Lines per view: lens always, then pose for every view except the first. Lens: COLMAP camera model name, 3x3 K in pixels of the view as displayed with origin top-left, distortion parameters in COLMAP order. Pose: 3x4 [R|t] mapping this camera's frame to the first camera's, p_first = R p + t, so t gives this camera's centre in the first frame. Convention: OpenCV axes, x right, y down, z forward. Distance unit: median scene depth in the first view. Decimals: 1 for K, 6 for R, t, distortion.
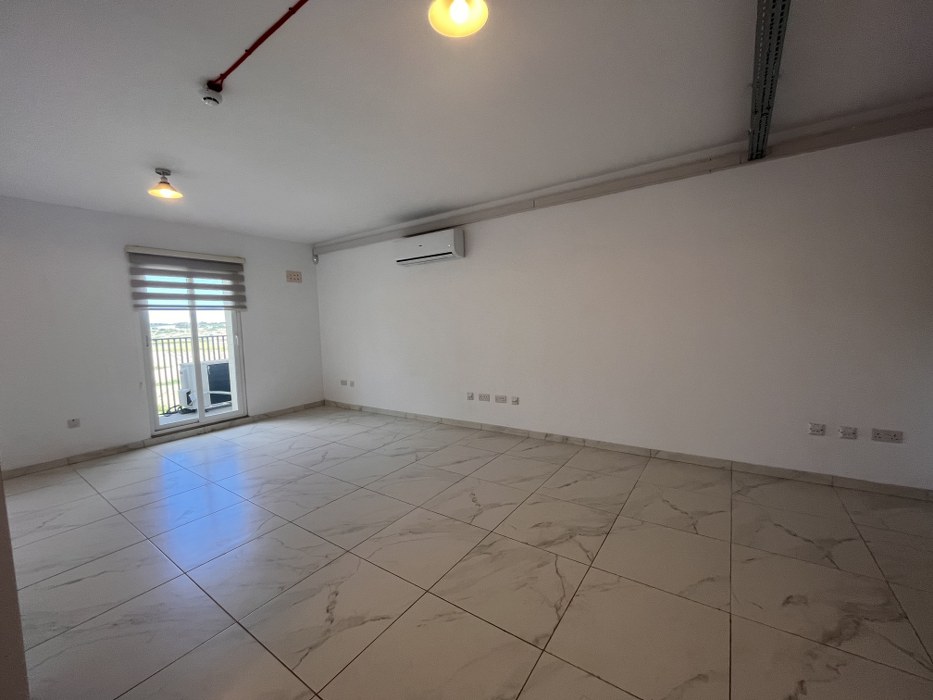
lens RADIAL K [[377.8, 0, 465.7], [0, 377.8, 346.3], [0, 0, 1]] dist [-0.003506, -0.000227]
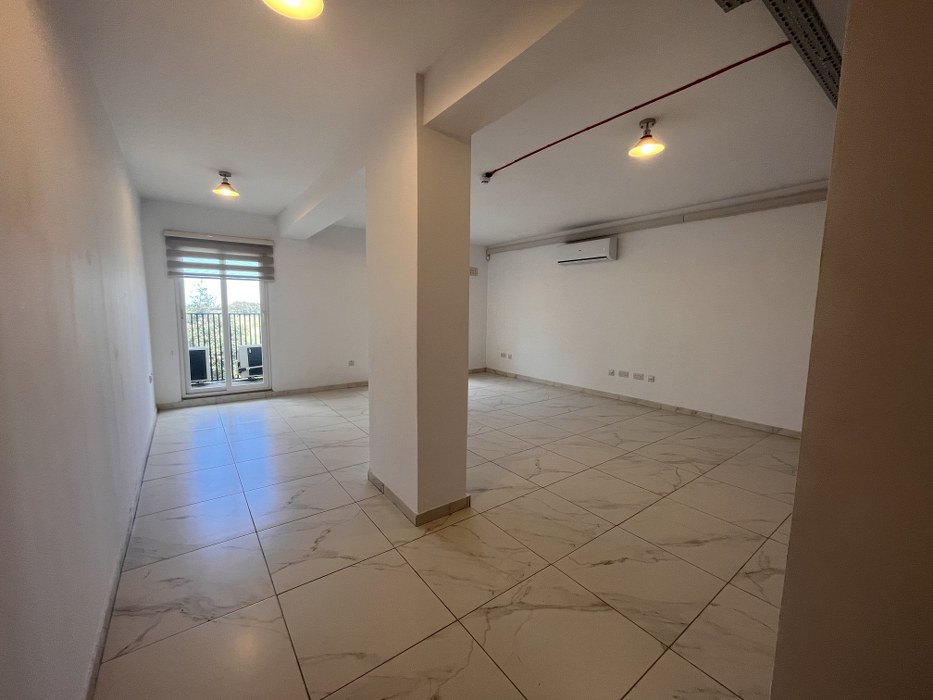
lens RADIAL K [[377.8, 0, 464.1], [0, 377.8, 347.8], [0, 0, 1]] dist [-0.003506, -0.000227]
pose [[0.946341, 0.078555, -0.313476, -0.067448], [-0.066468, 0.996581, 0.049077, 0.023967], [0.316259, -0.025608, 0.948327, -0.352536]]
